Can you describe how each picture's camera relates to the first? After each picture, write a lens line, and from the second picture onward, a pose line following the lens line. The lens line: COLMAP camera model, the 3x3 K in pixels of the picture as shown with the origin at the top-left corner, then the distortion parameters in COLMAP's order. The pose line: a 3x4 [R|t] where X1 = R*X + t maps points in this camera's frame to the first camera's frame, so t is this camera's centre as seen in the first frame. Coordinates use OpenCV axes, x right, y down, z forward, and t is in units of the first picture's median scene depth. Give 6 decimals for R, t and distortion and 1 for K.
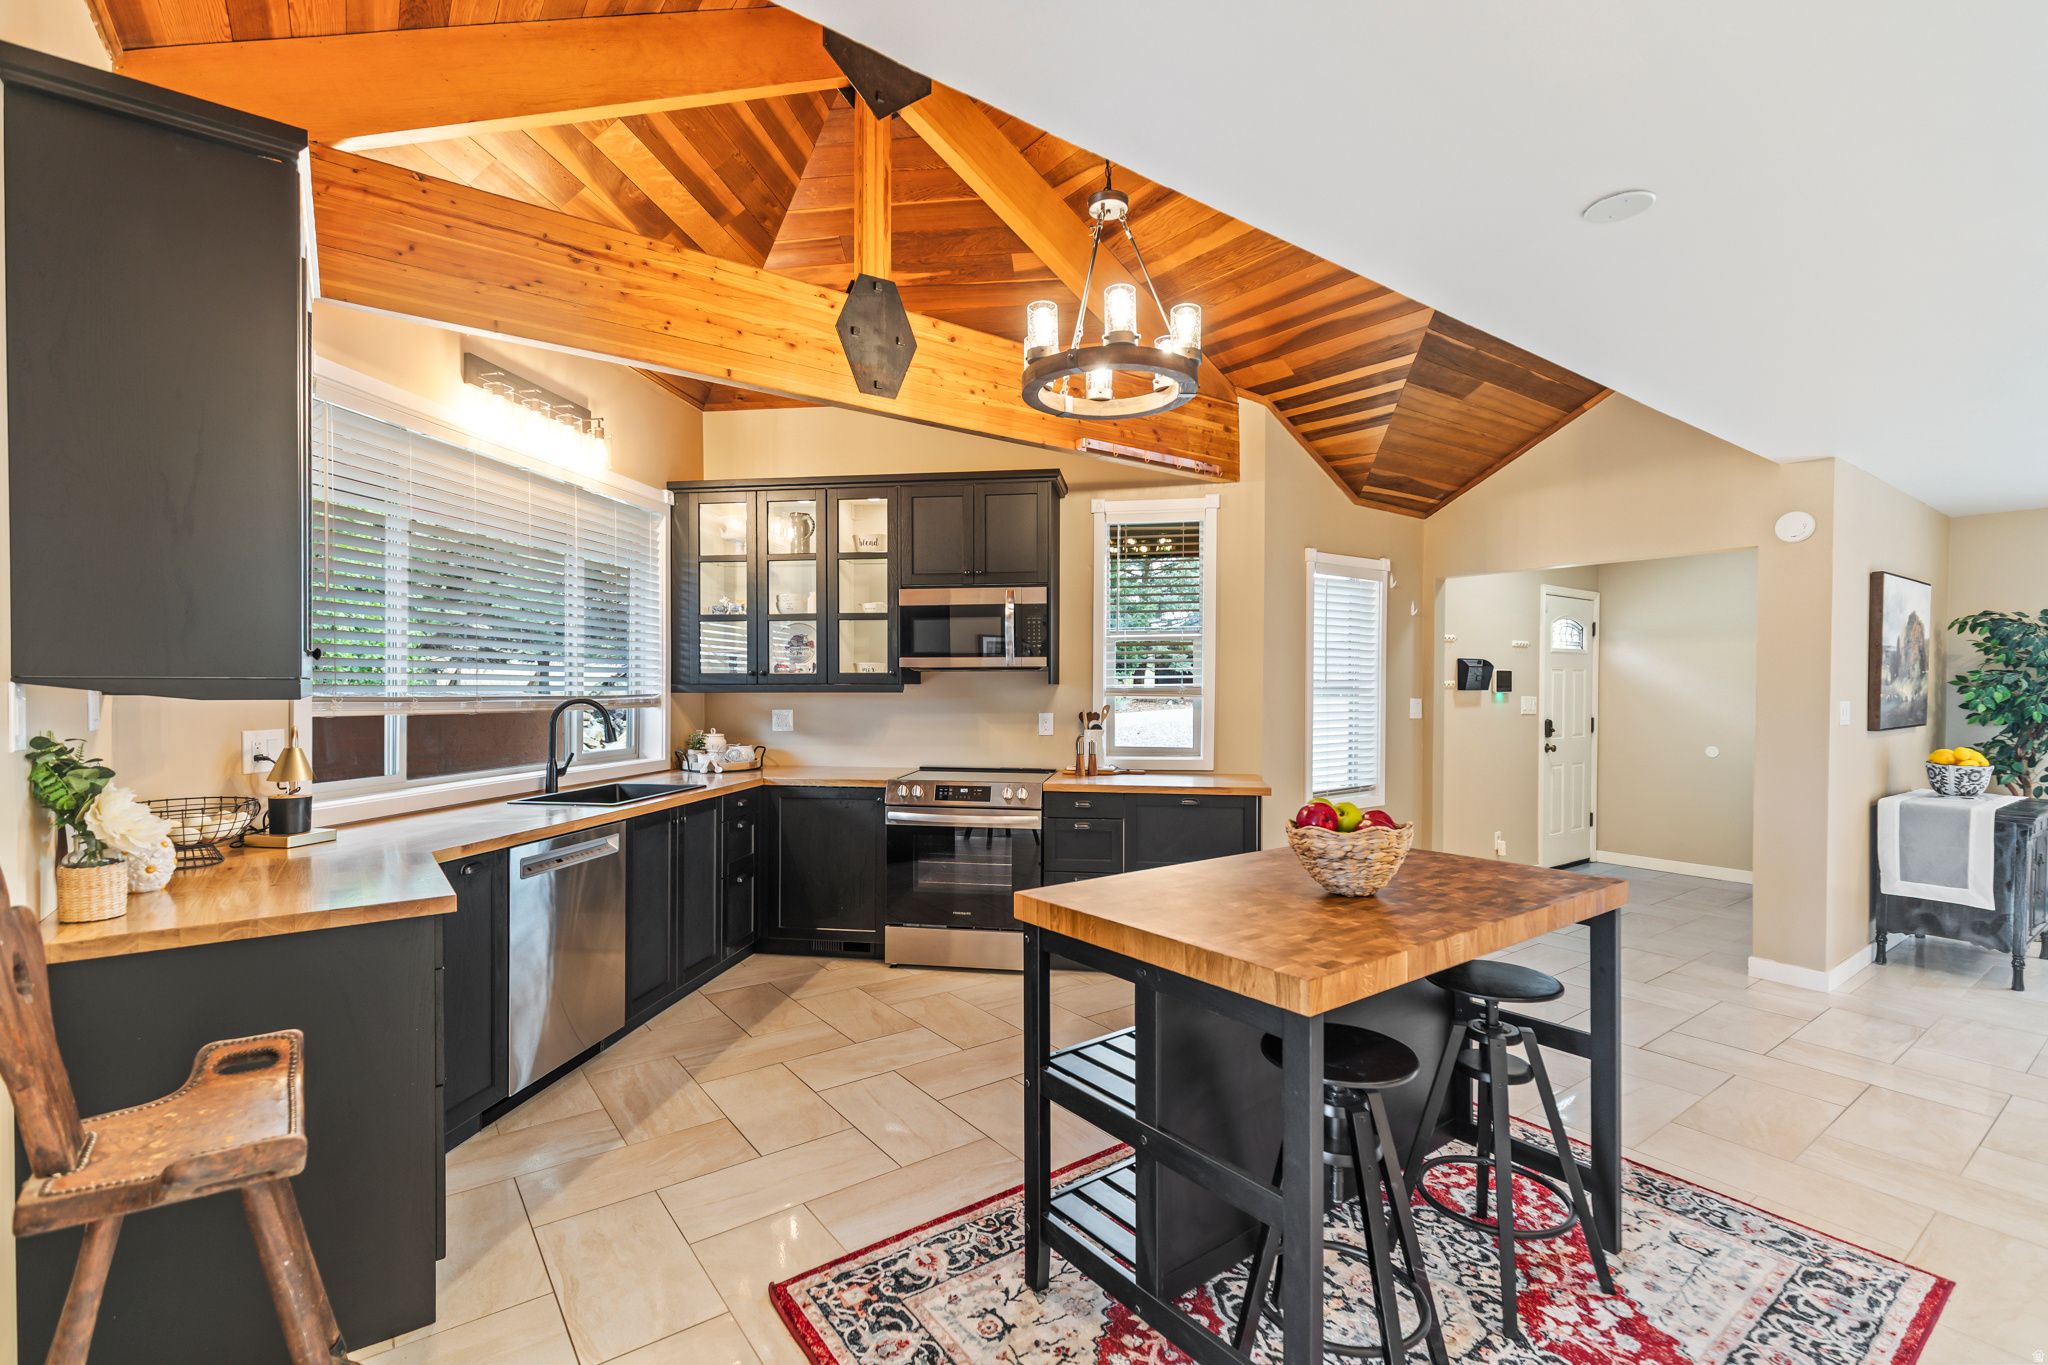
lens RADIAL K [[923.6, 0, 1027.2], [0, 923.6, 689.2], [0, 0, 1]] dist [0.005269, 0.000258]
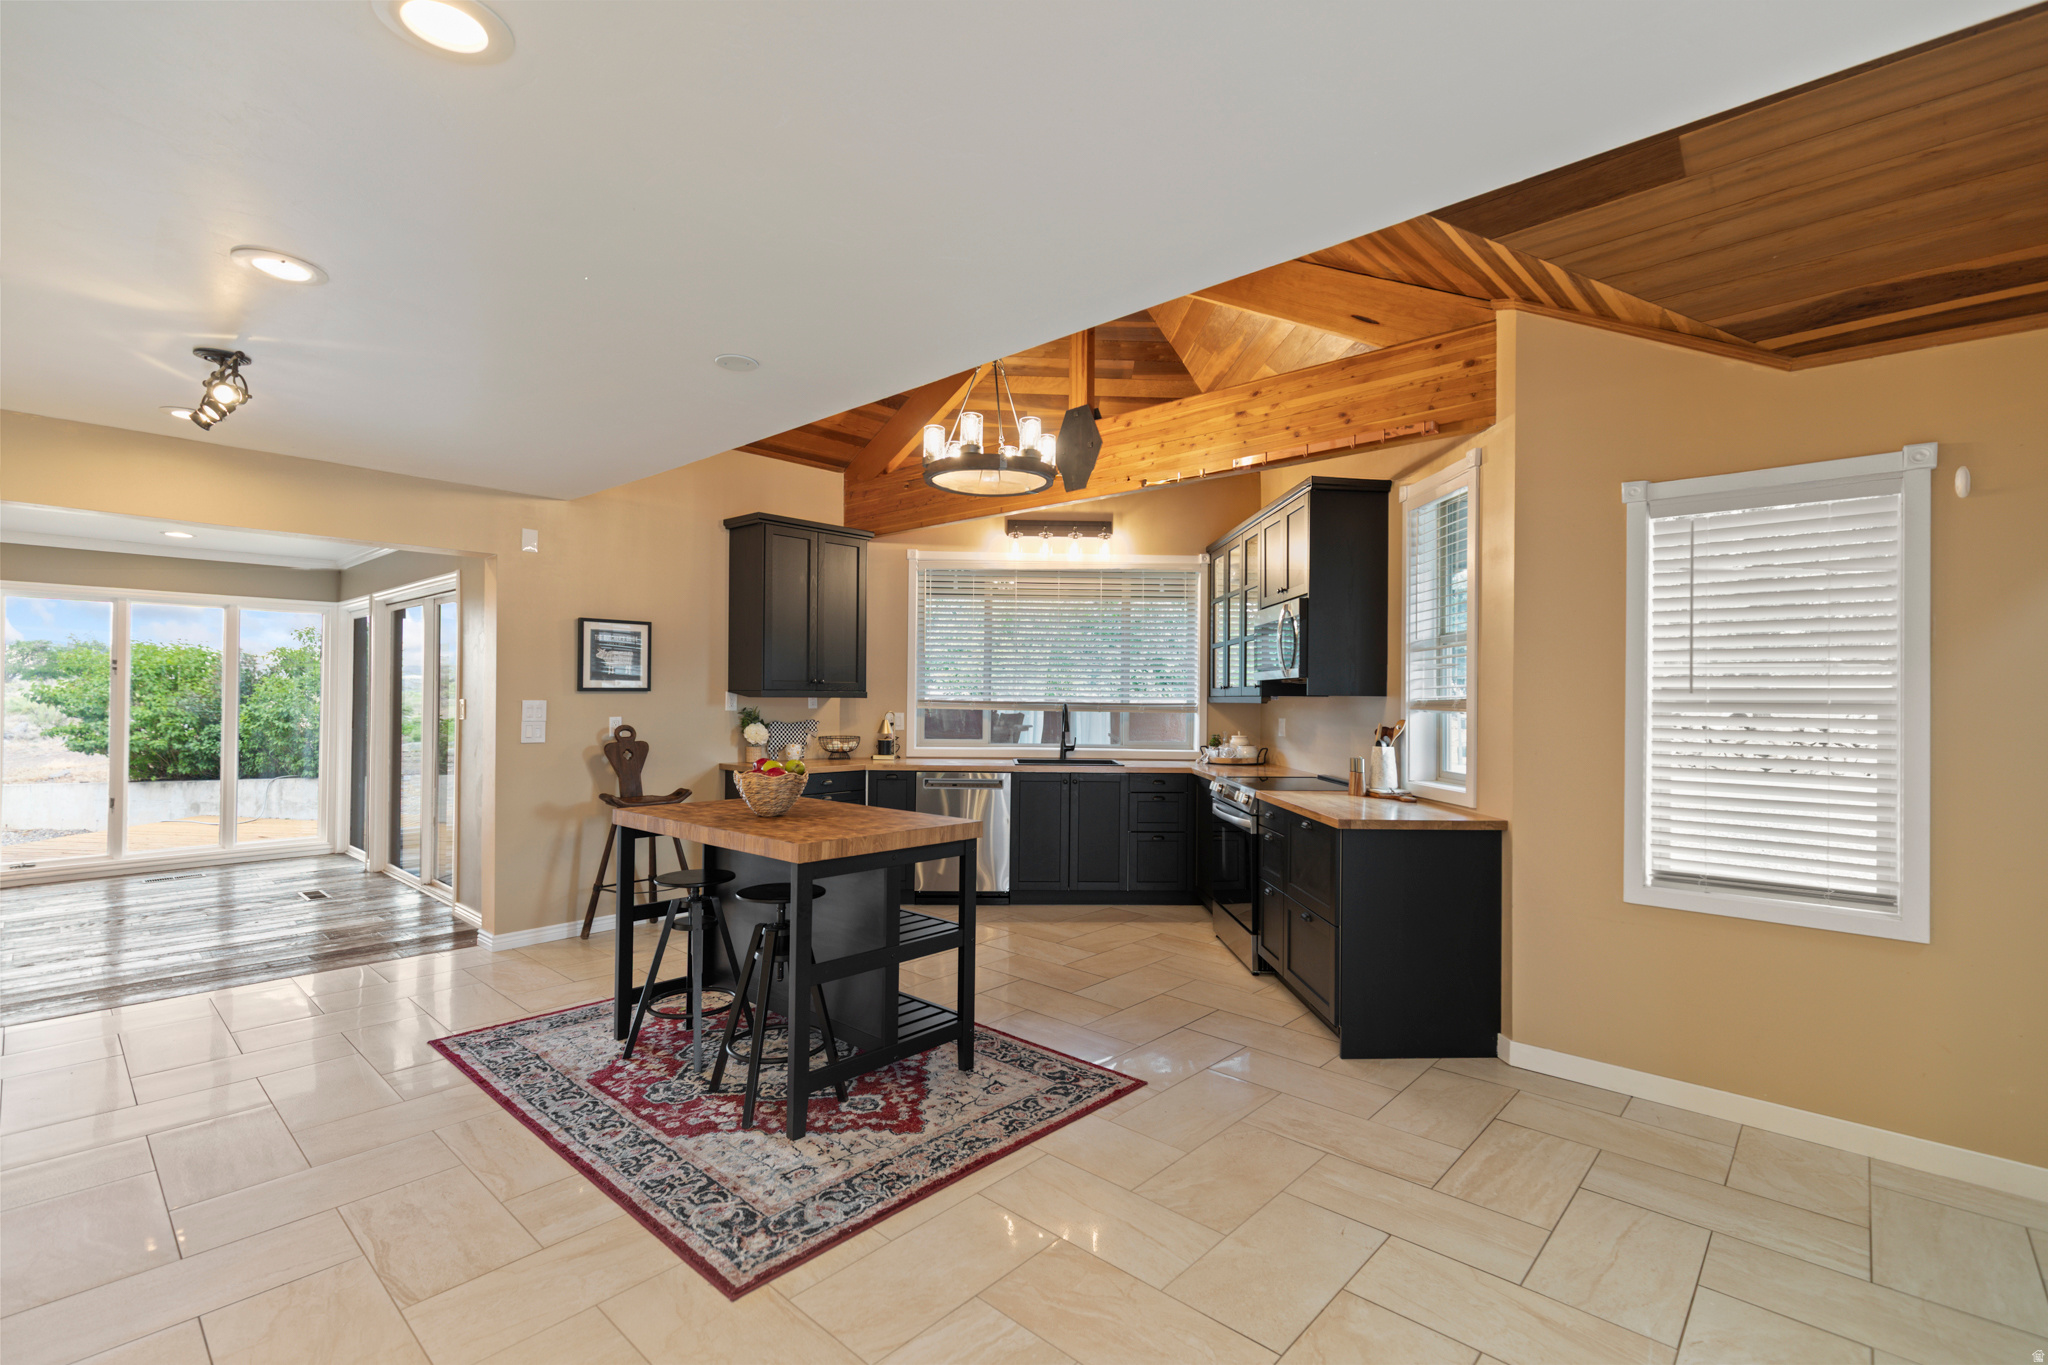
lens RADIAL K [[923.6, 0, 1027.2], [0, 923.6, 689.2], [0, 0, 1]] dist [0.005269, 0.000258]
pose [[0.183951, -0.009179, -0.982893, 1.212753], [-0.009512, 0.999893, -0.011118, 0.001472], [0.982889, 0.011395, 0.183844, 0.672081]]
